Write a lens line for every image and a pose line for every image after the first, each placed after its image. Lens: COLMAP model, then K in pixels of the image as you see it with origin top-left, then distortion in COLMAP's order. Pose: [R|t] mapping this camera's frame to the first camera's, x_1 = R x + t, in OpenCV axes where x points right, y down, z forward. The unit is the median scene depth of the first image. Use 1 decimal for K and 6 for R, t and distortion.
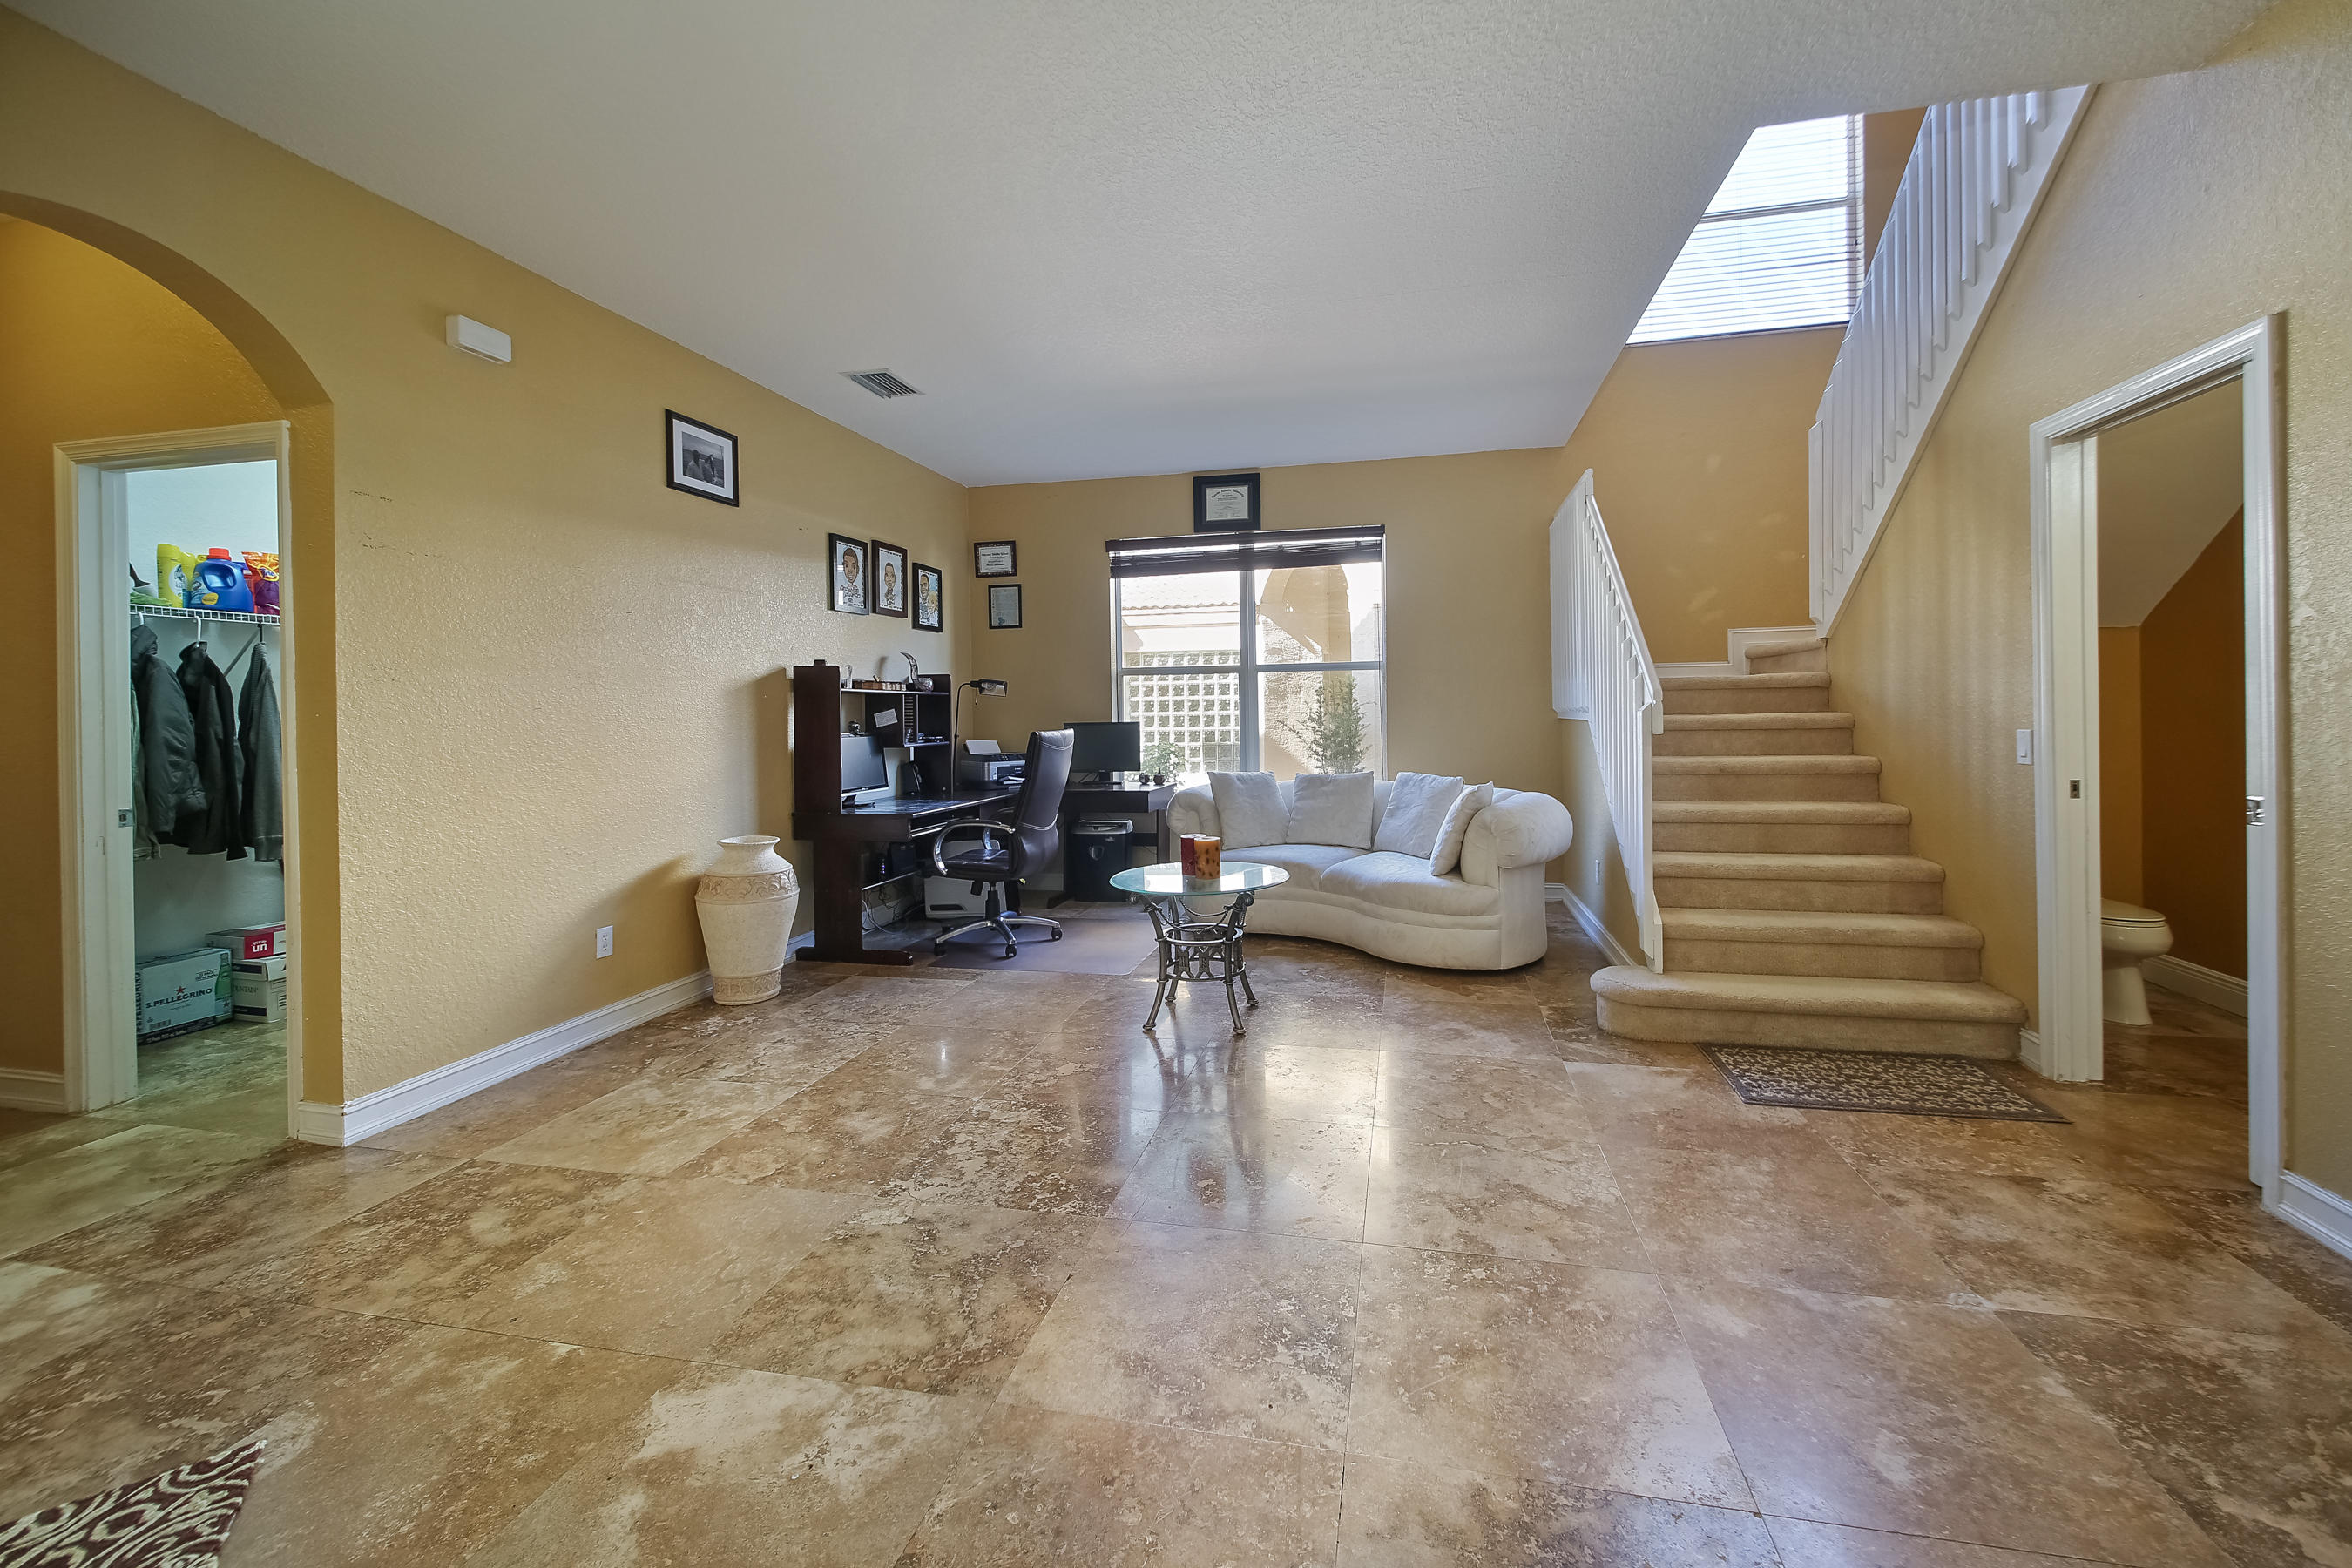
lens RADIAL K [[951.8, 0, 1185.7], [0, 951.8, 716.9], [0, 0, 1]] dist [-0.004613, -0.001328]
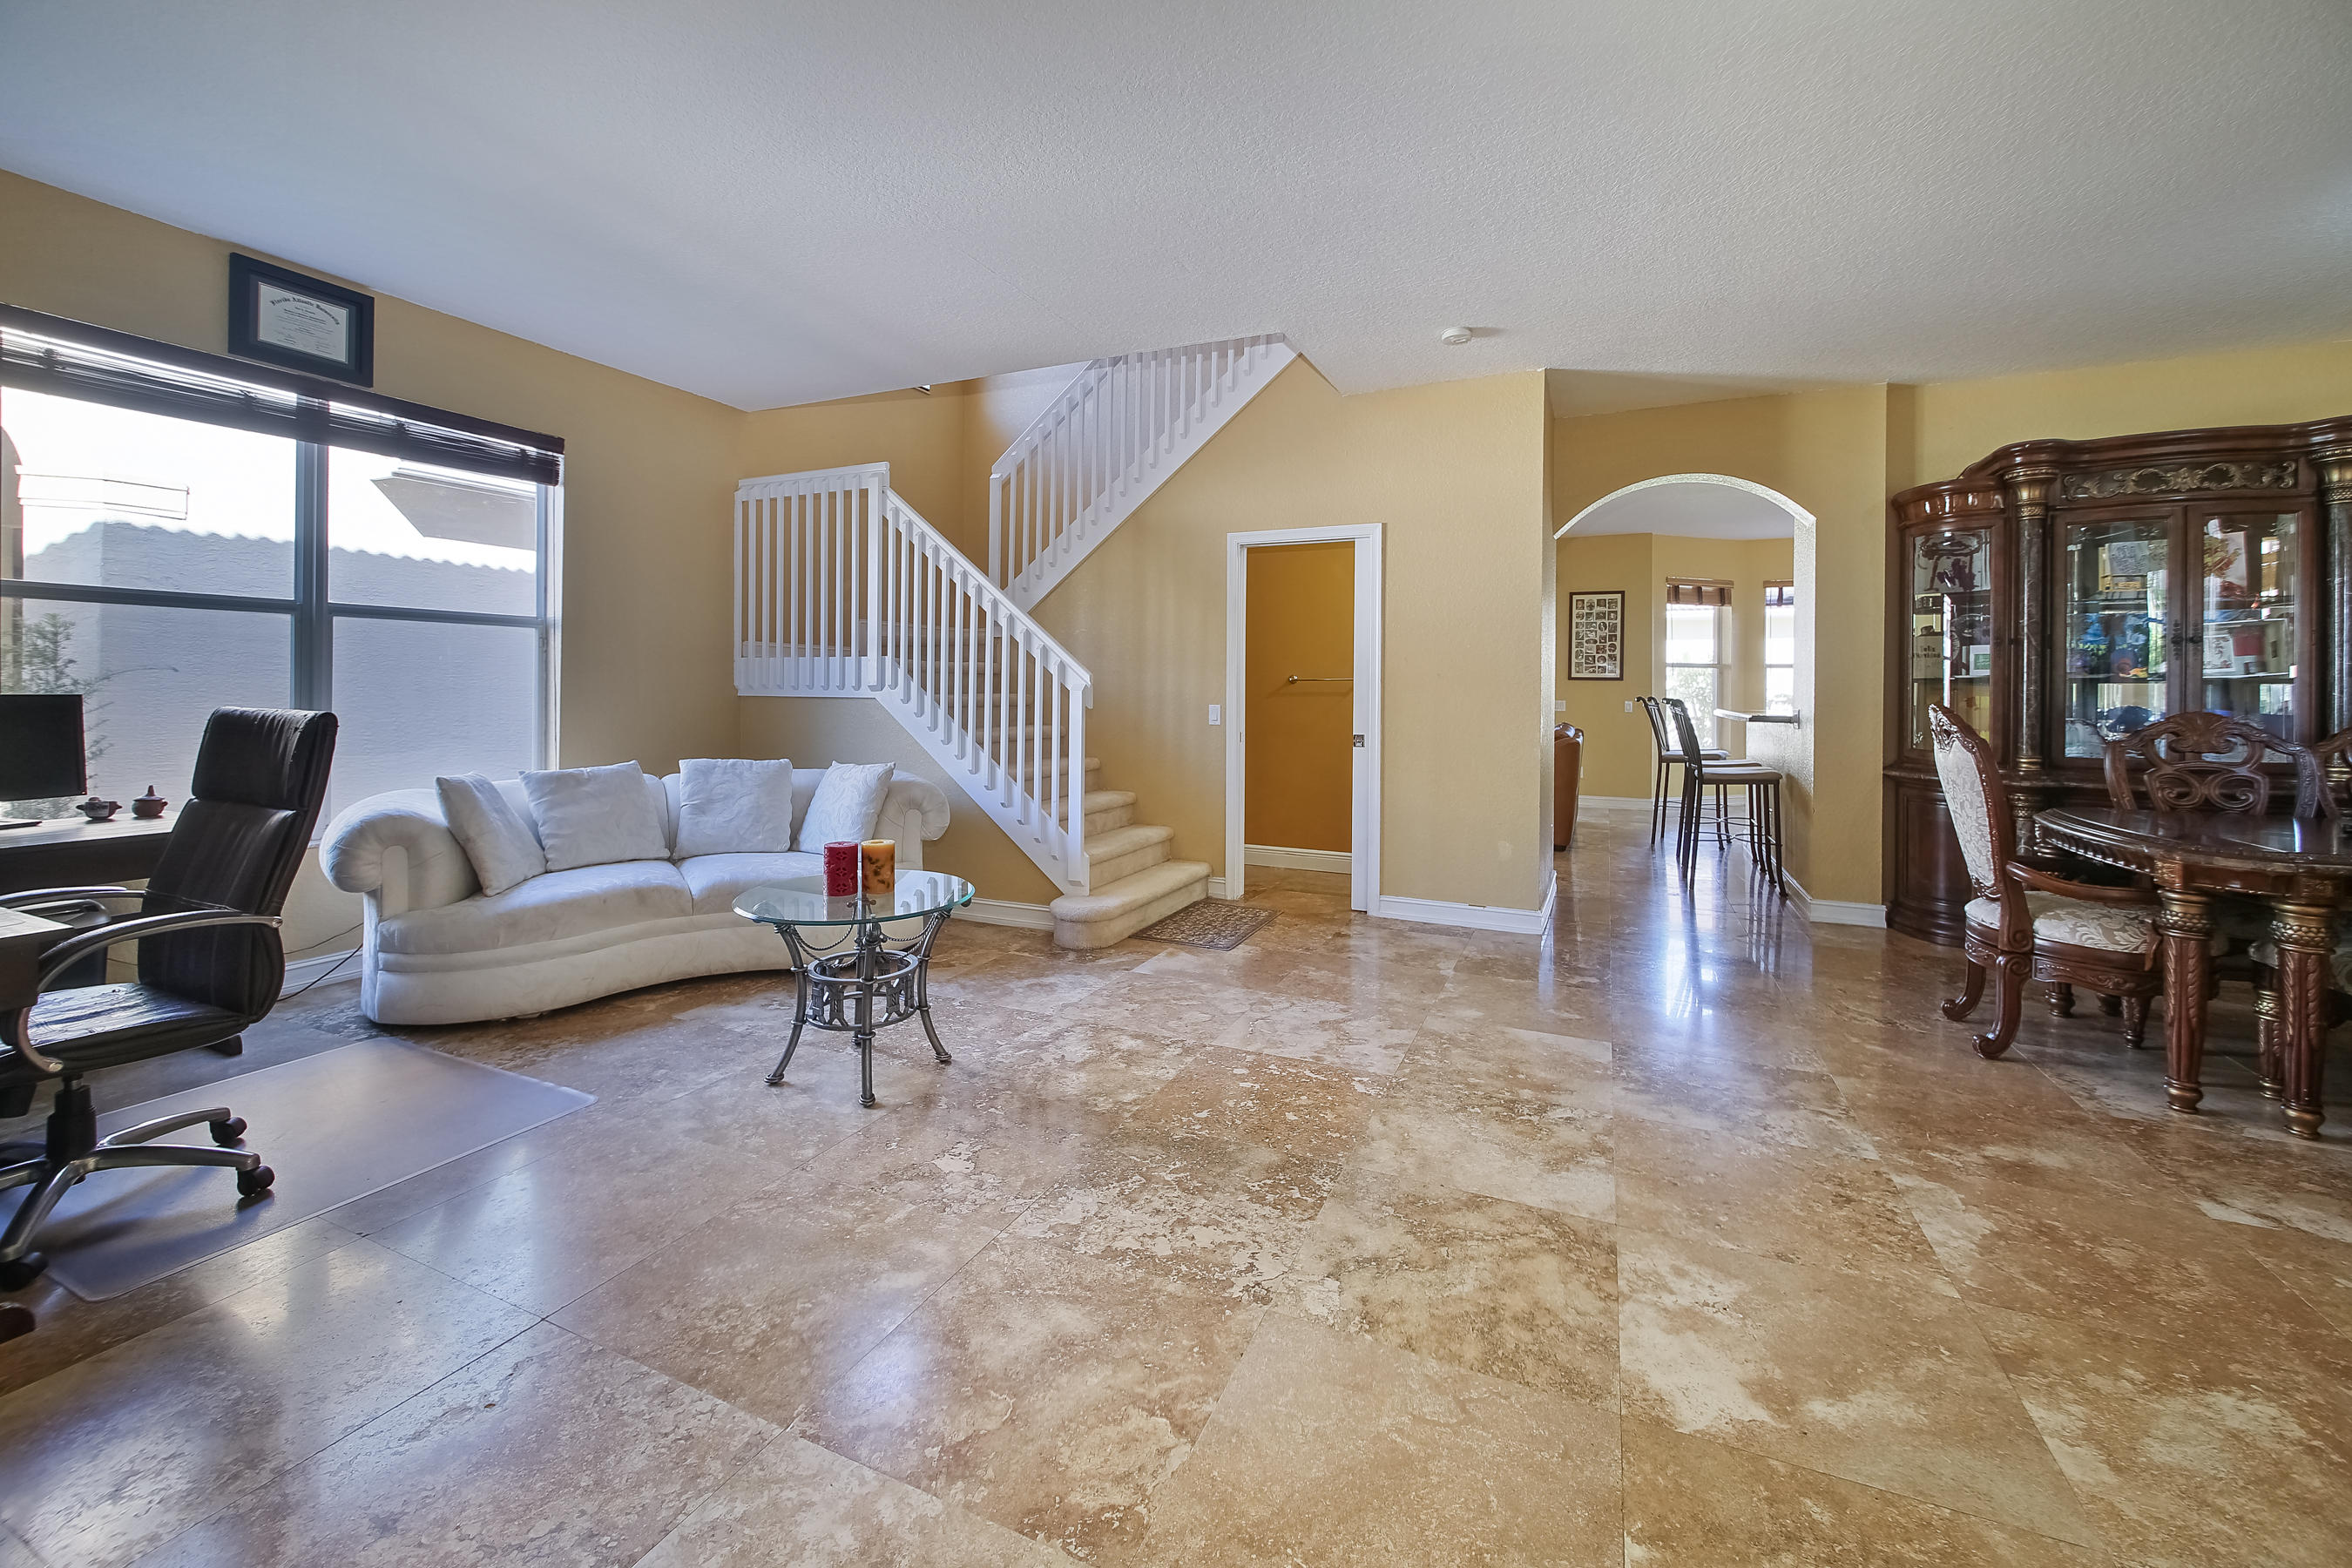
lens RADIAL K [[979.7, 0, 1174.6], [0, 979.7, 687.7], [0, 0, 1]] dist [0.000936, -0.003586]
pose [[0.199745, 0.015761, 0.979721, -1.118394], [-0.002169, 0.999875, -0.015643, 0.019839], [-0.979846, 0.001000, 0.199754, 0.913948]]
